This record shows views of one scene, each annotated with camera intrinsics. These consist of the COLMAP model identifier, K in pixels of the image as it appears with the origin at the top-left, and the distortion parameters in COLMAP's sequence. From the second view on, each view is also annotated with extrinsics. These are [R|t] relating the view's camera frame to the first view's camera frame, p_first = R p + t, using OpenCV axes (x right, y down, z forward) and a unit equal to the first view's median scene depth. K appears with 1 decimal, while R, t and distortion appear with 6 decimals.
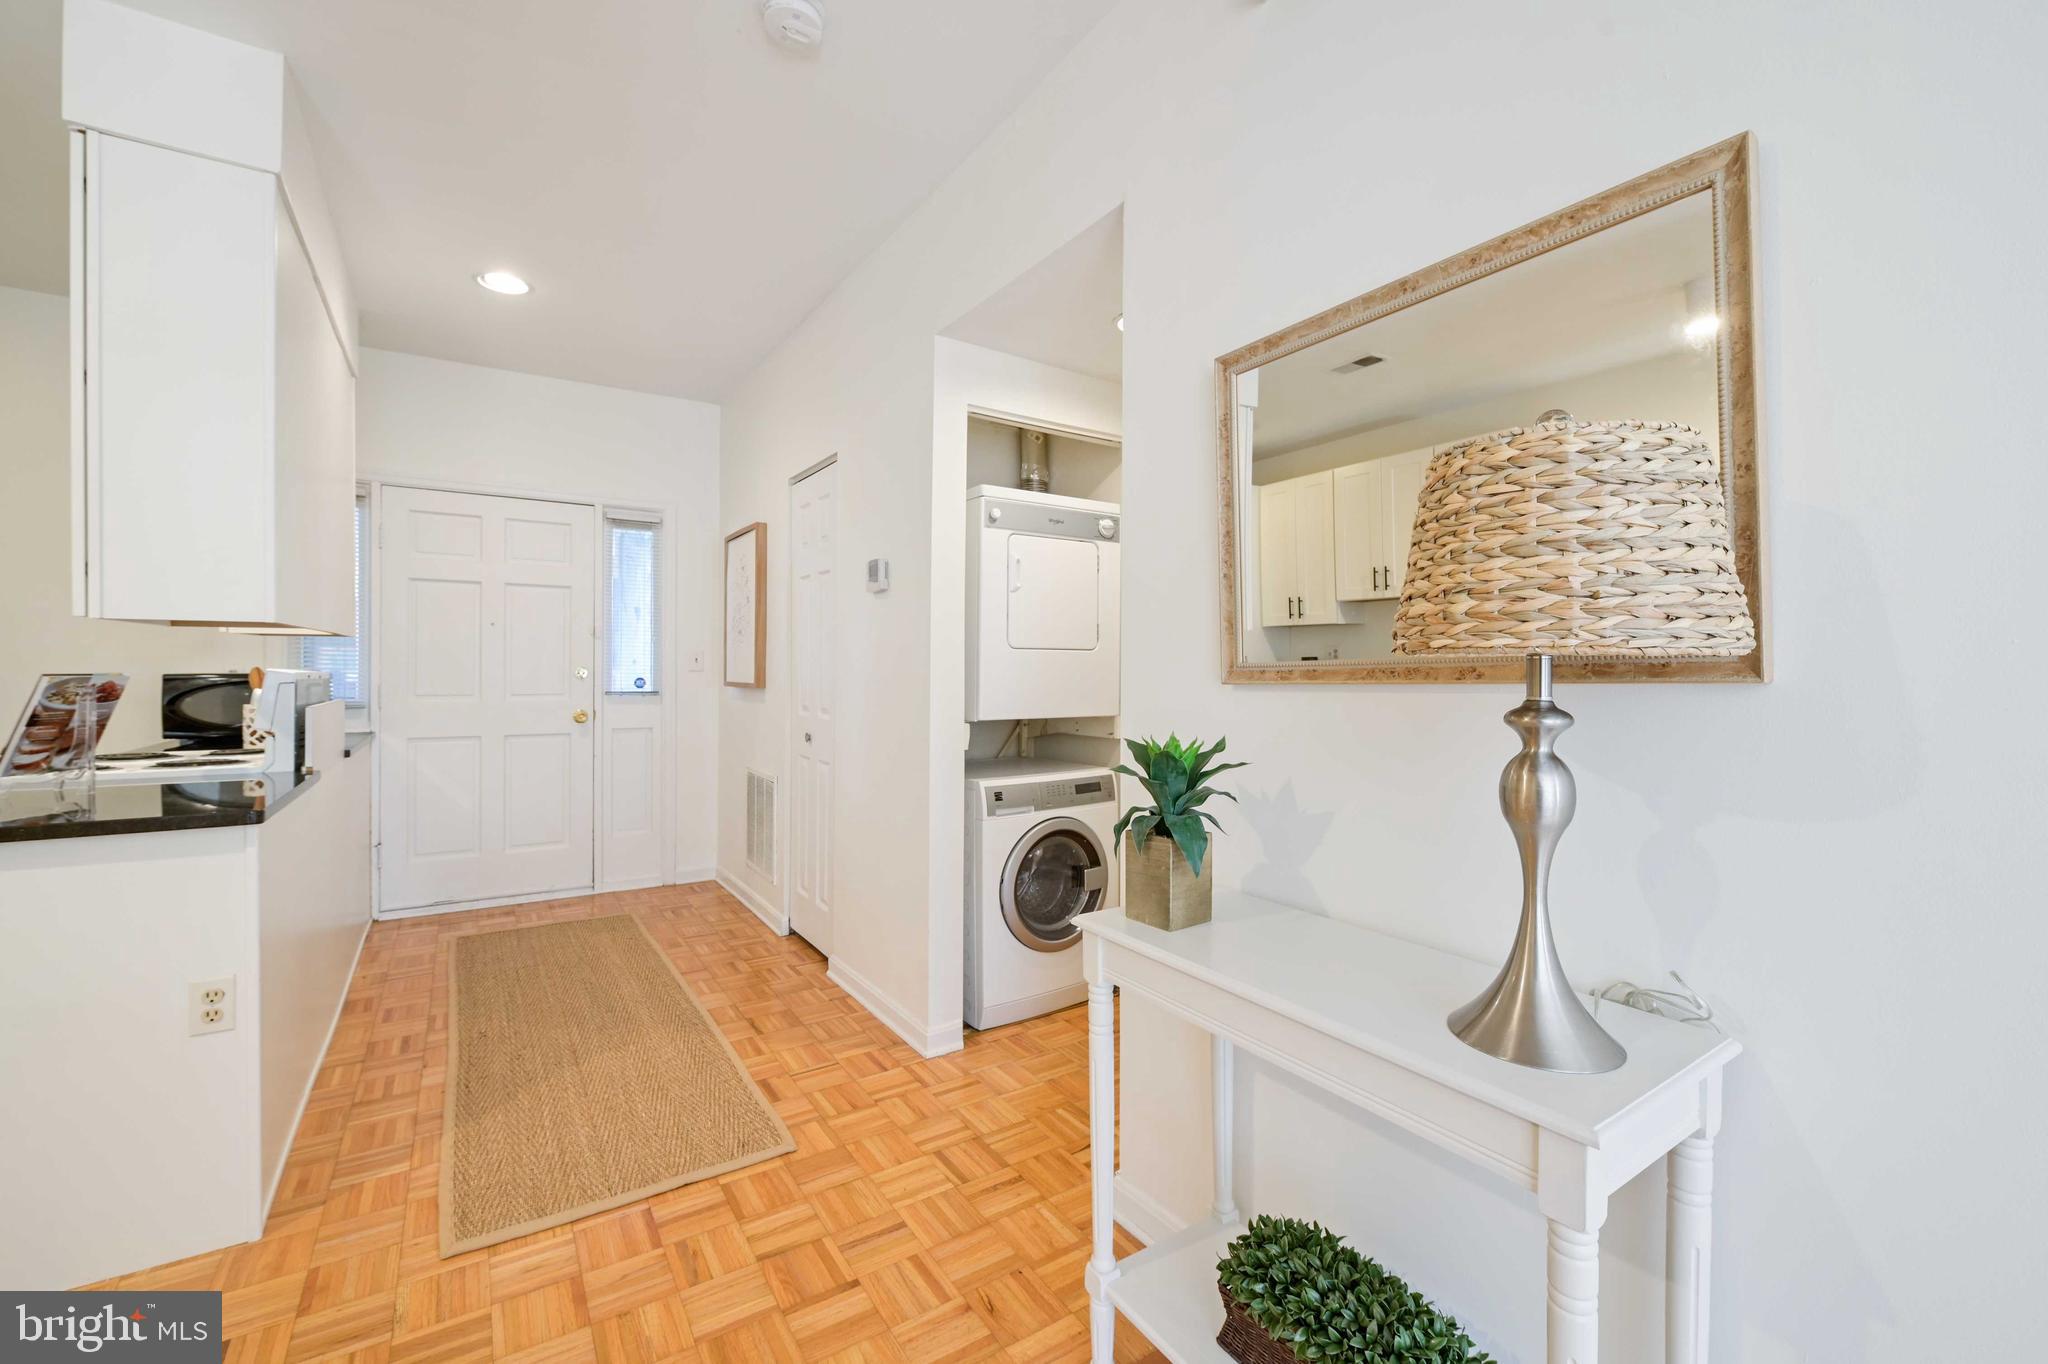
lens RADIAL K [[840.8, 0, 1020.3], [0, 840.8, 673.2], [0, 0, 1]] dist [-0.010687, -0.000248]
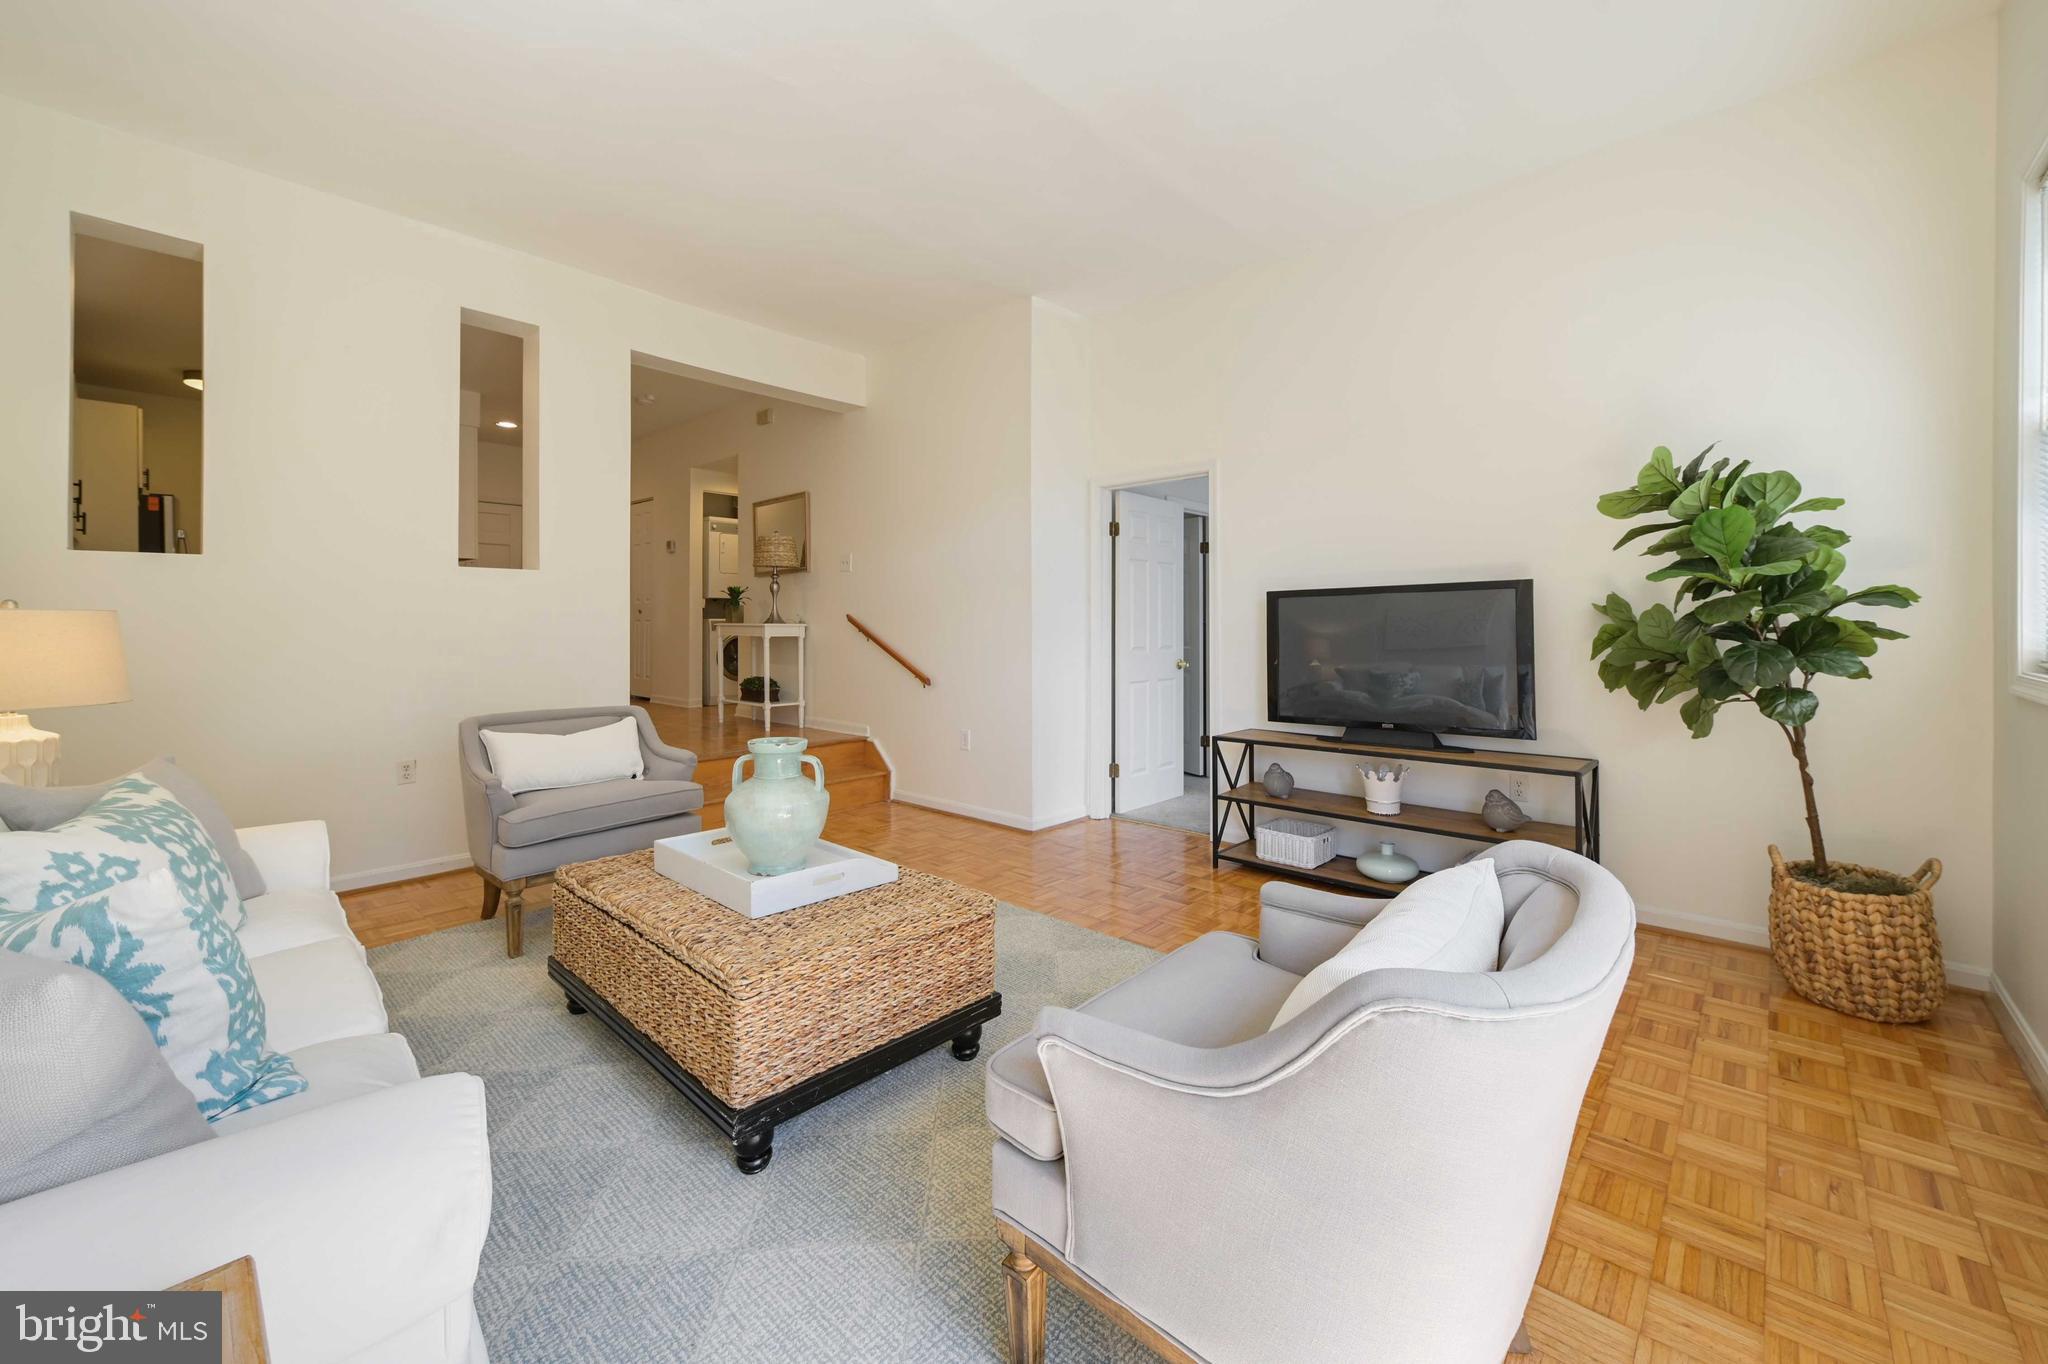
lens RADIAL K [[807.9, 0, 1026.3], [0, 807.9, 656.3], [0, 0, 1]] dist [0.005971, -0.000250]
pose [[0.971974, -0.012150, 0.234775, 0.355606], [0.002731, 0.999180, 0.040406, 0.147826], [-0.235073, -0.038632, 0.971210, -1.980076]]
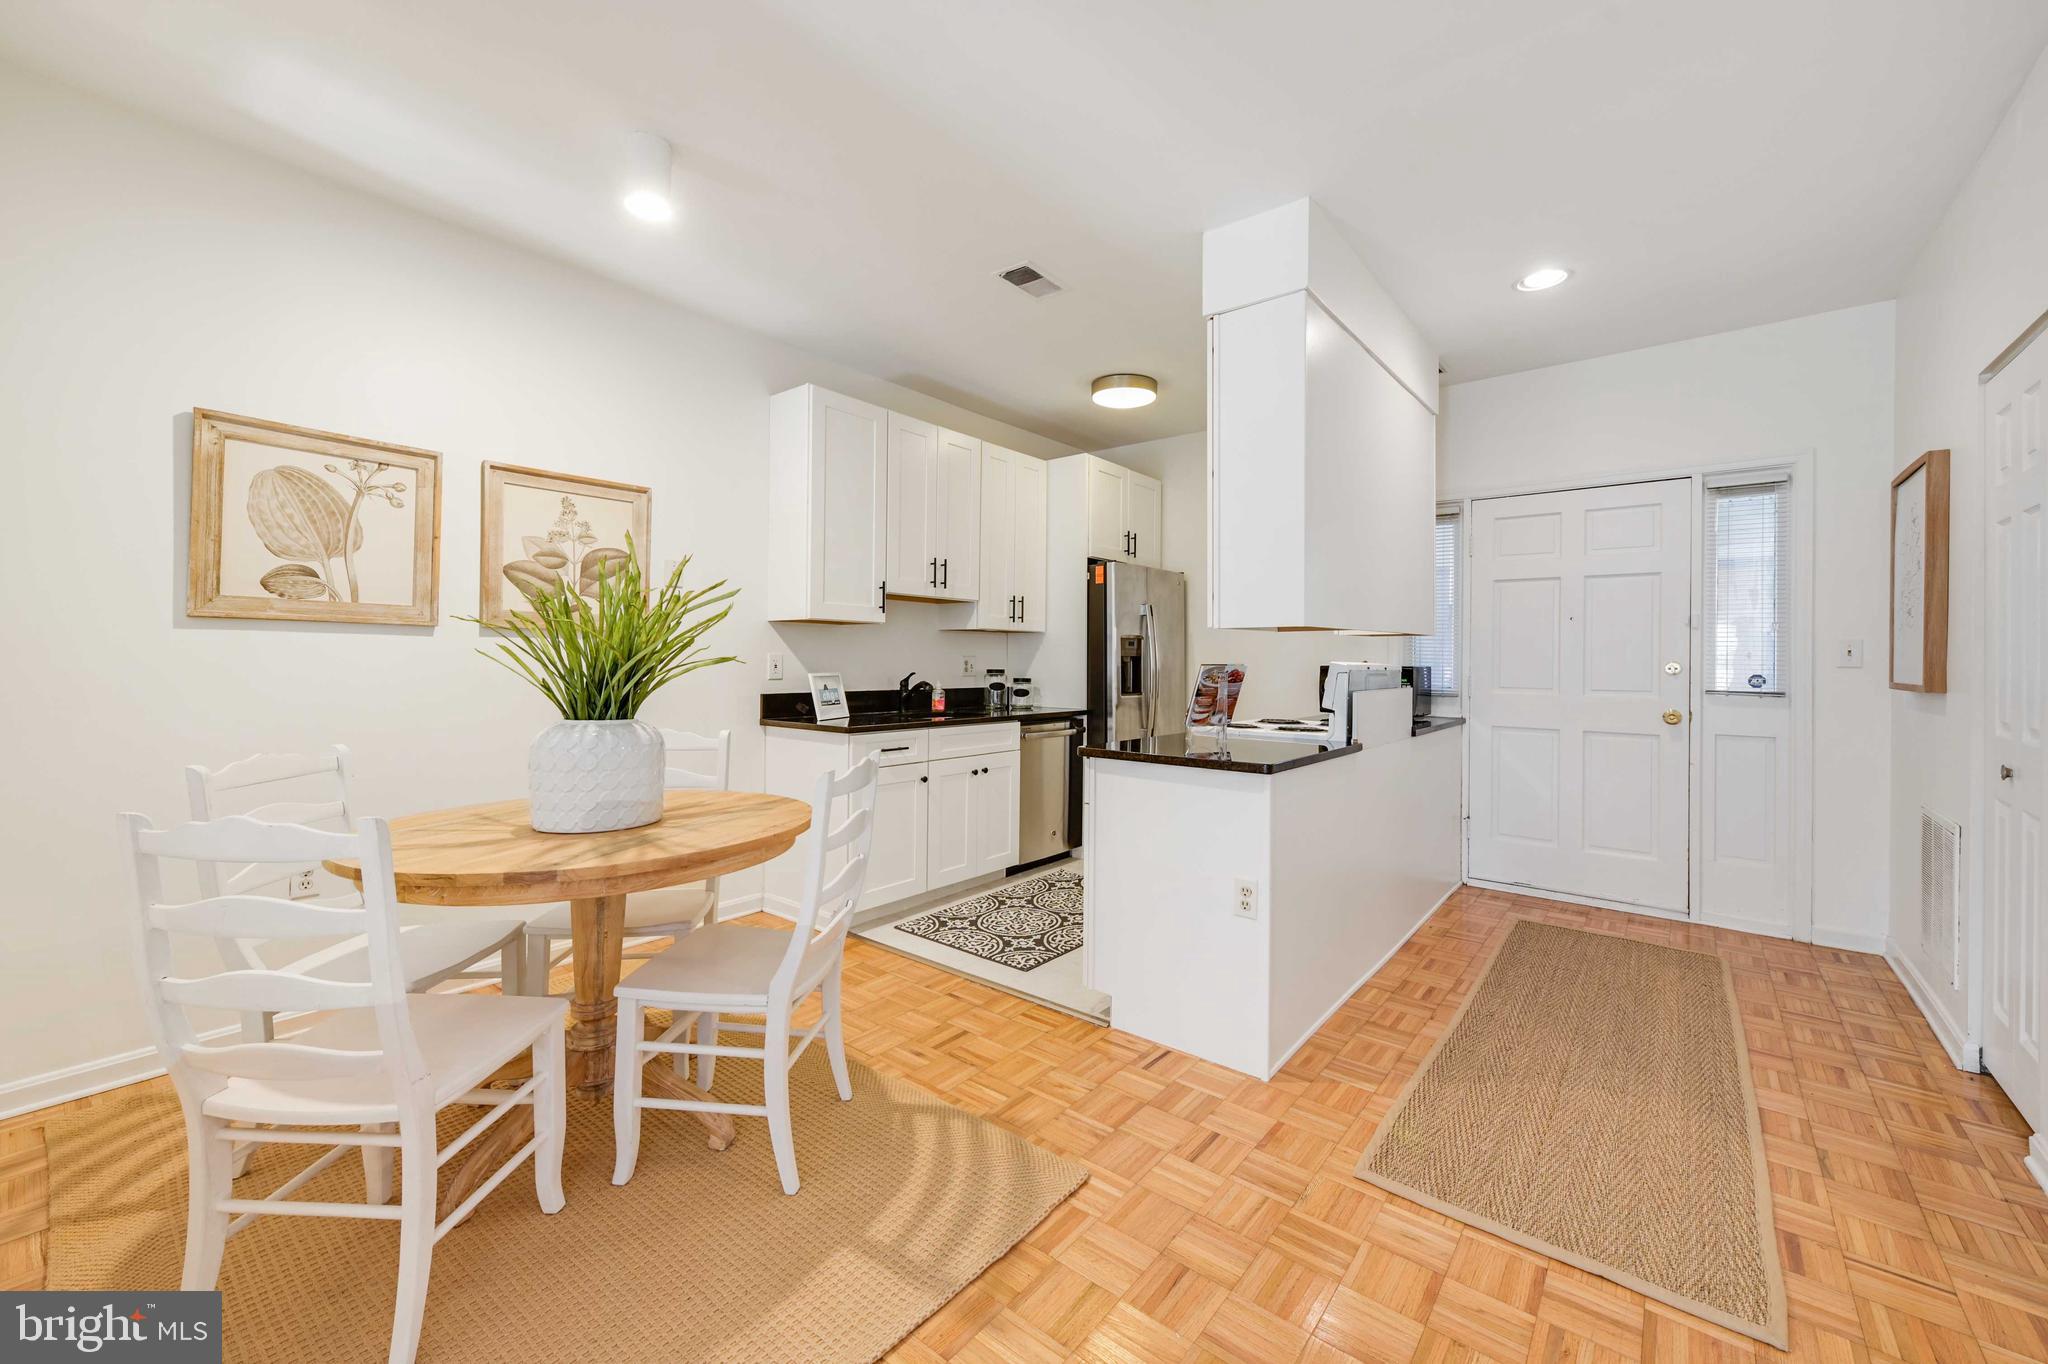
lens RADIAL K [[807.9, 0, 1026.3], [0, 807.9, 656.3], [0, 0, 1]] dist [0.005971, -0.000250]
pose [[0.299729, -0.004167, -0.954015, 0.142145], [-0.010031, 0.999921, -0.007519, 0.000525], [0.953972, 0.011823, 0.299664, 0.134717]]
